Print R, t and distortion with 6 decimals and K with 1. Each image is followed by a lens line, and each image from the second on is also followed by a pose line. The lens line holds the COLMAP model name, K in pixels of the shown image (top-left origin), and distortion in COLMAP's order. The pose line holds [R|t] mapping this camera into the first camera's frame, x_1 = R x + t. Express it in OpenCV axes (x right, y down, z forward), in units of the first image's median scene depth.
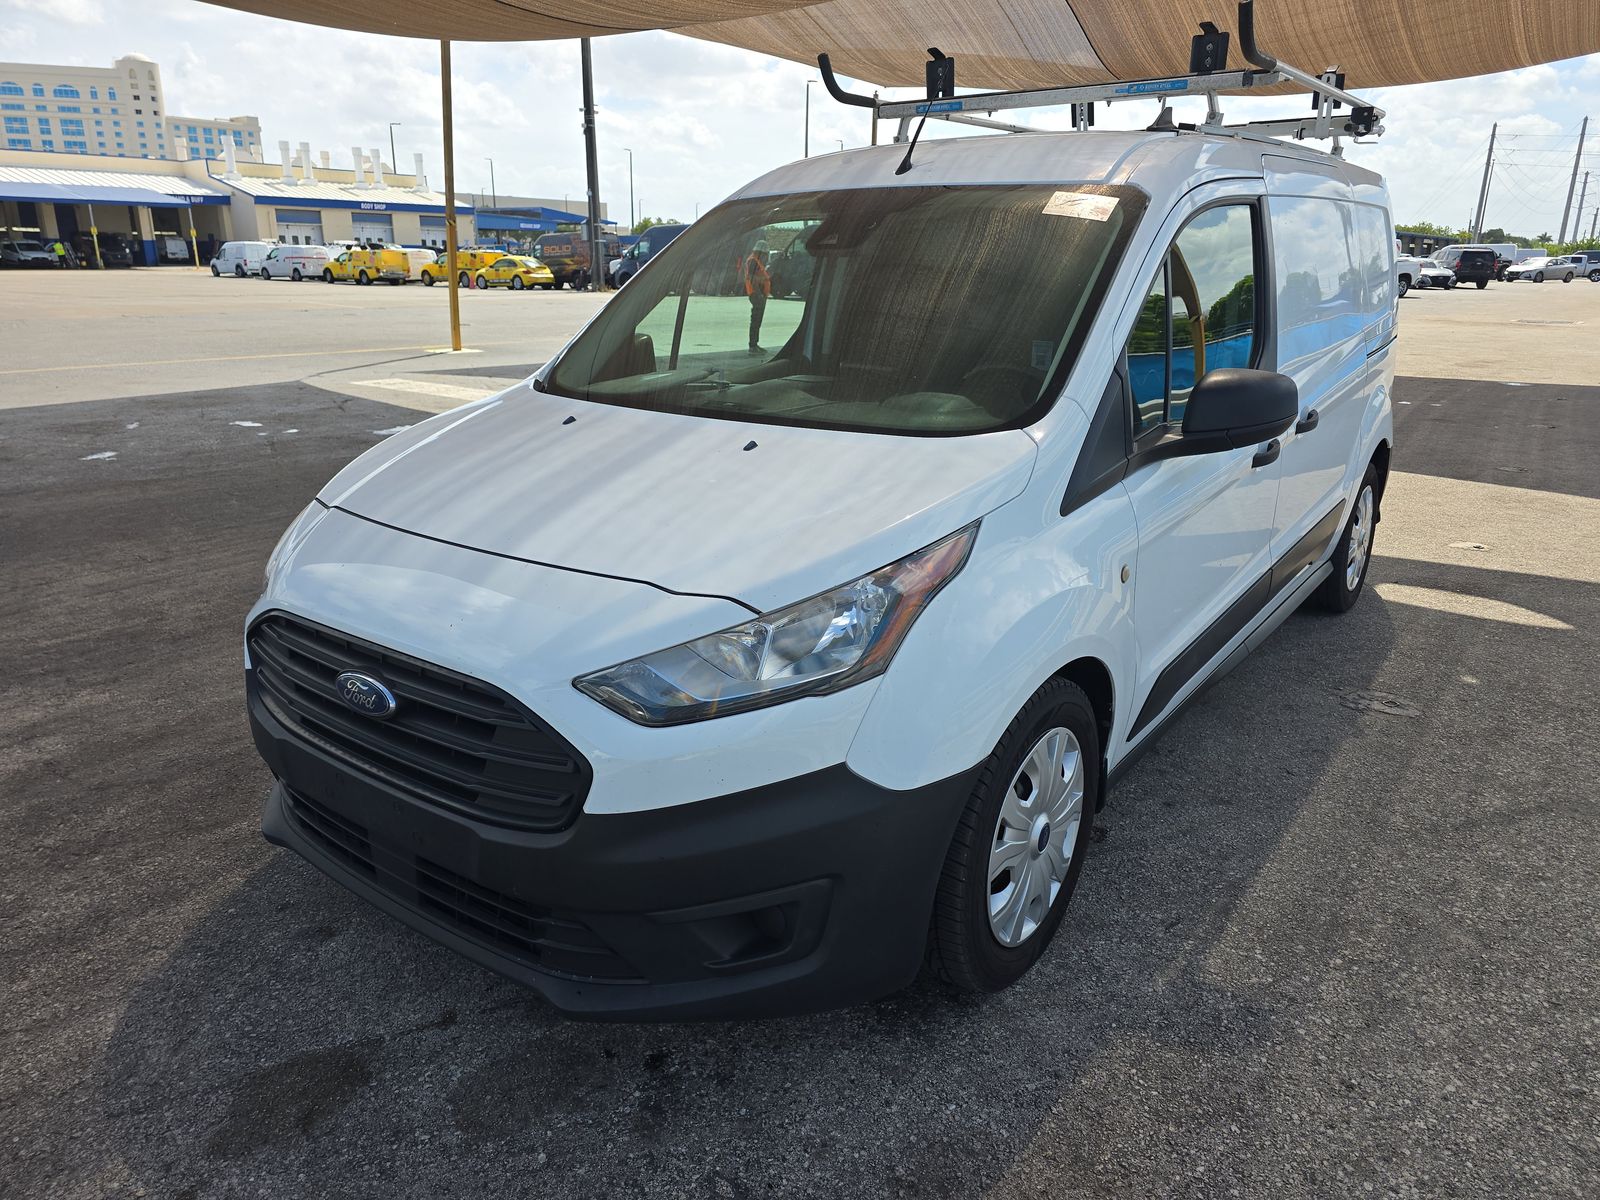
lens RADIAL K [[1066.9, 0, 803.7], [0, 1066.9, 608.0], [0, 0, 1]] dist [0.065121, -0.060093]
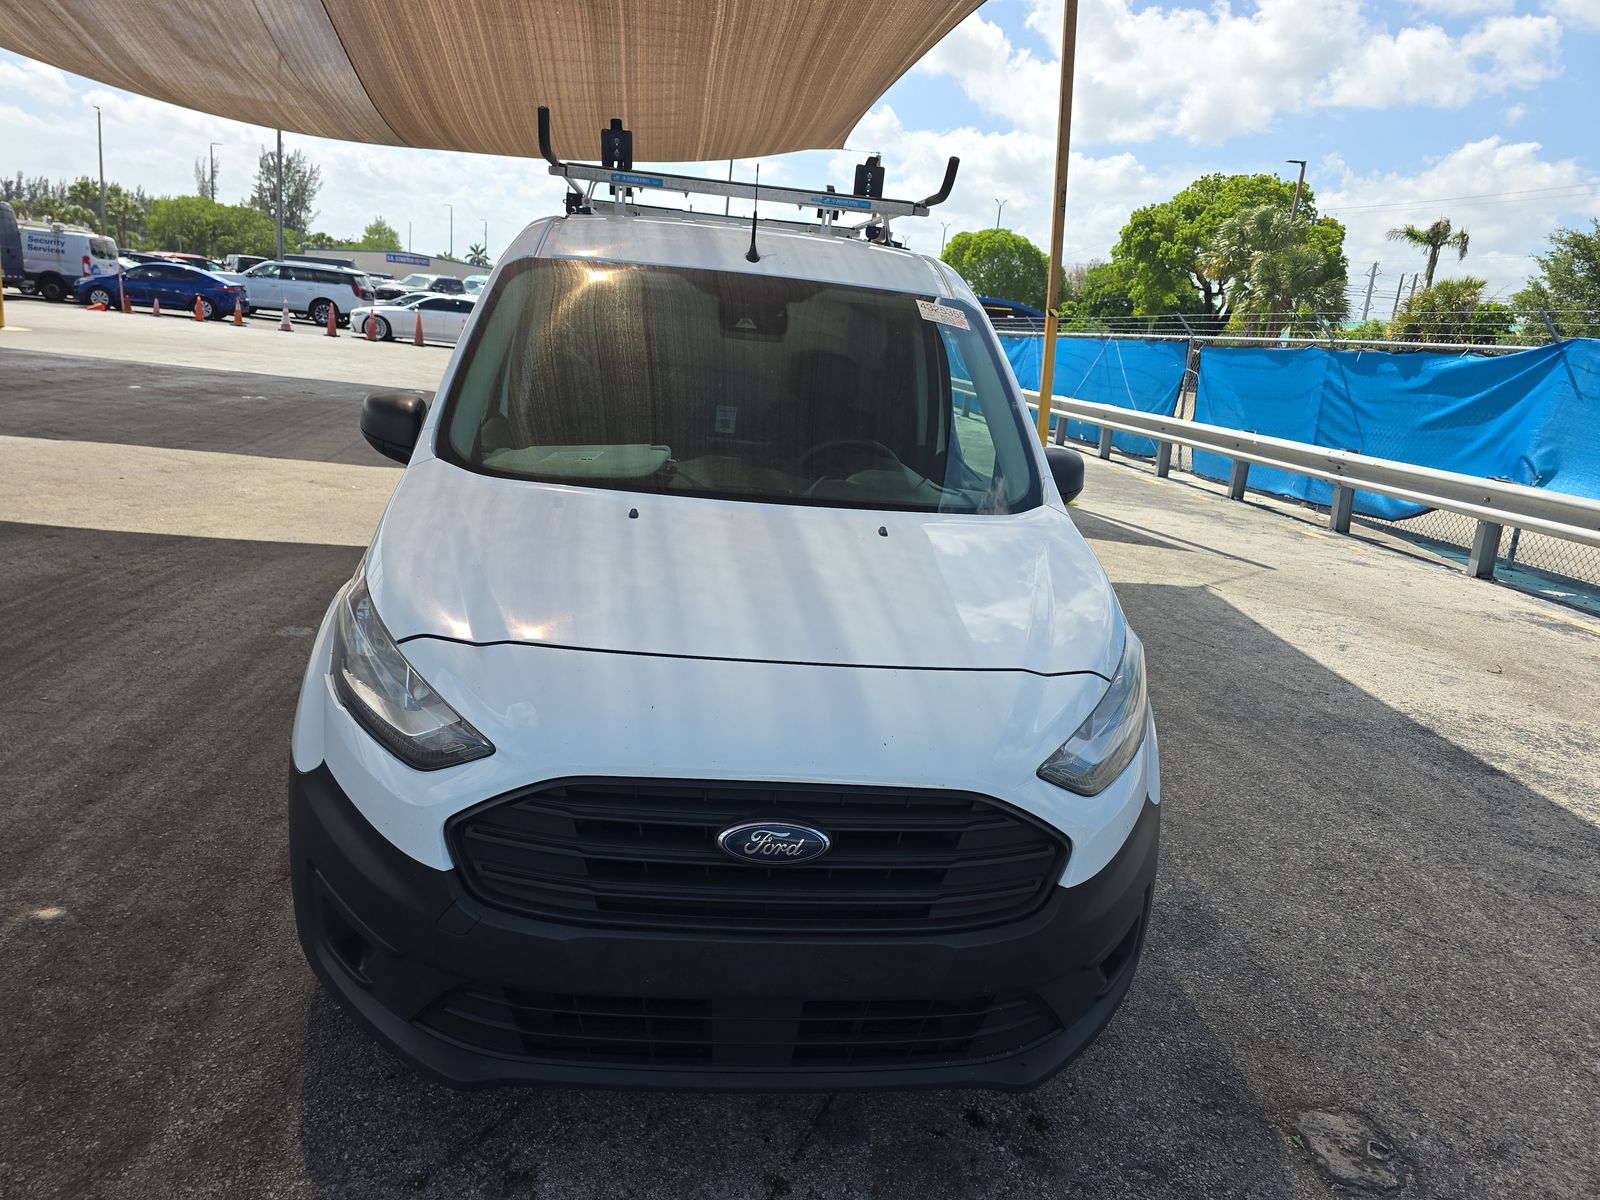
lens RADIAL K [[1070.6, 0, 800.0], [0, 1070.6, 600.0], [0, 0, 1]] dist [0.064816, -0.061219]
pose [[0.733104, -0.111663, 0.670888, -0.920394], [0.128559, 0.991398, 0.024527, -0.132887], [-0.667856, 0.068268, 0.741153, 0.291256]]
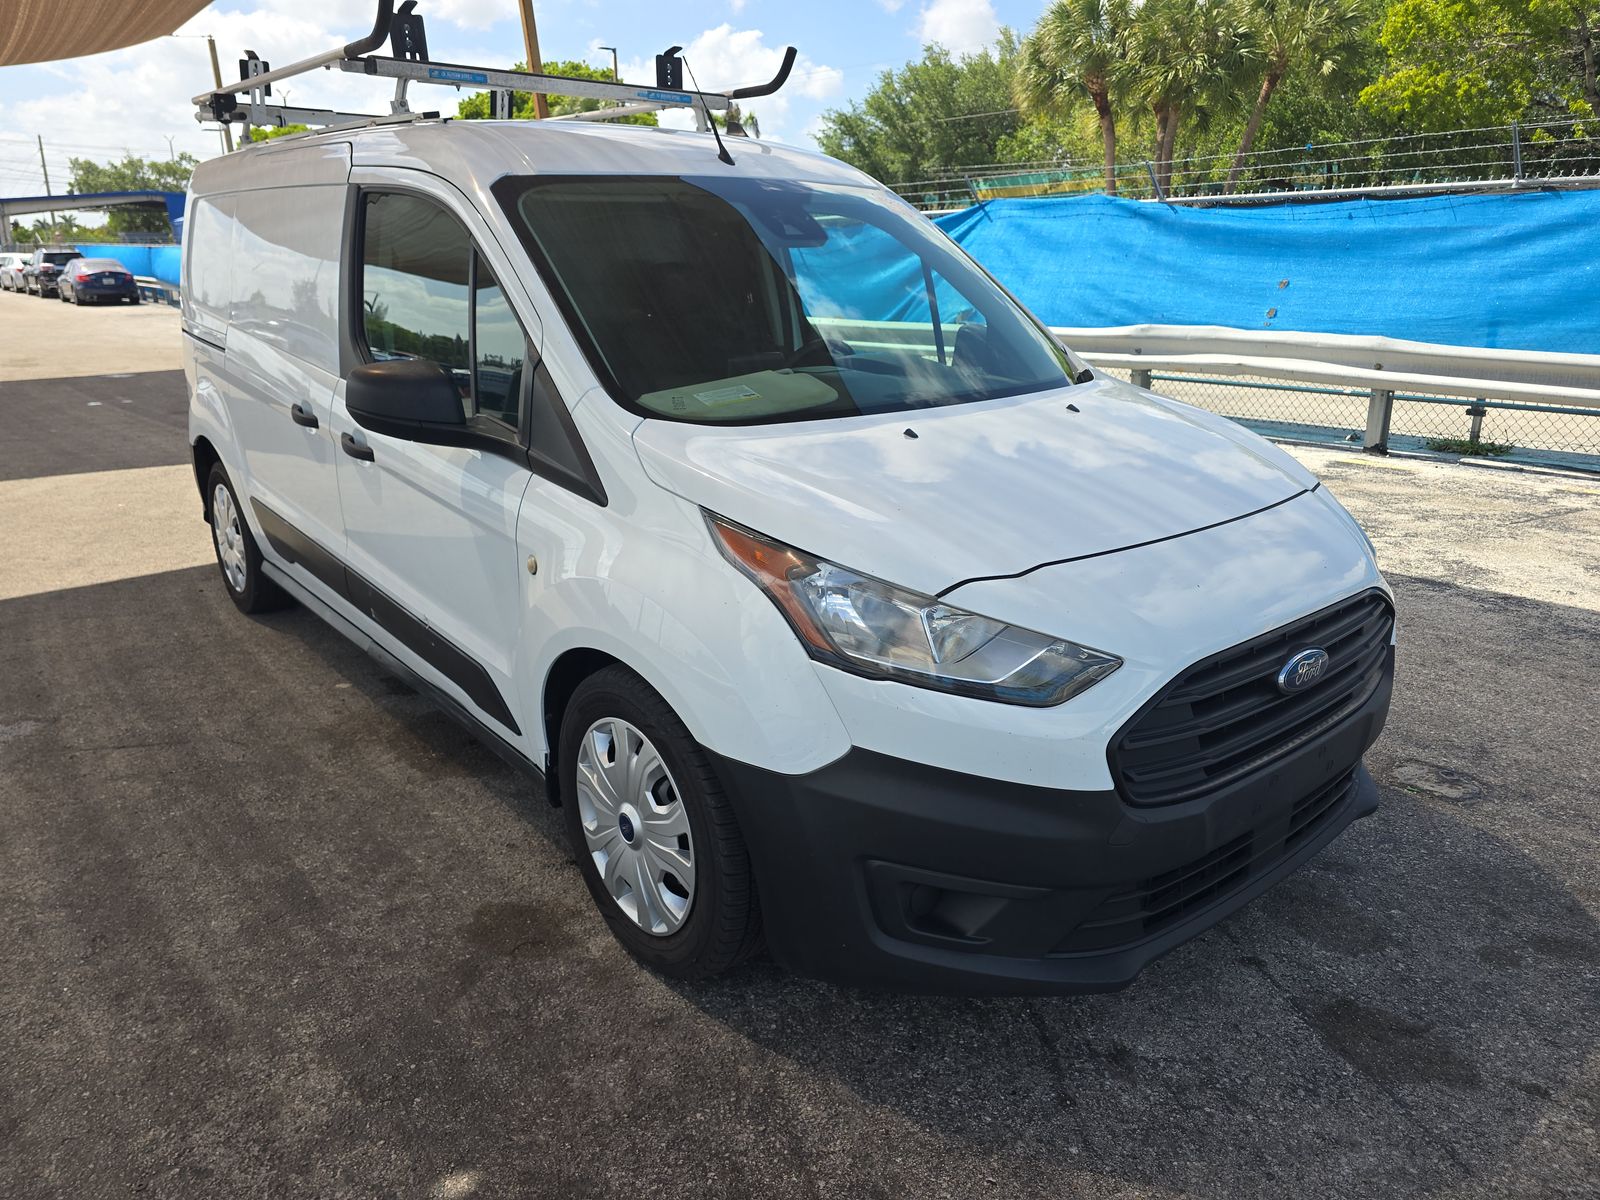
lens RADIAL K [[1070.6, 0, 800.0], [0, 1070.6, 600.0], [0, 0, 1]] dist [0.064816, -0.061219]
pose [[0.229284, -0.306432, 0.923866, -1.383772], [0.306373, 0.923628, 0.230318, -0.350853], [-0.923886, 0.230239, 0.305655, 1.056247]]
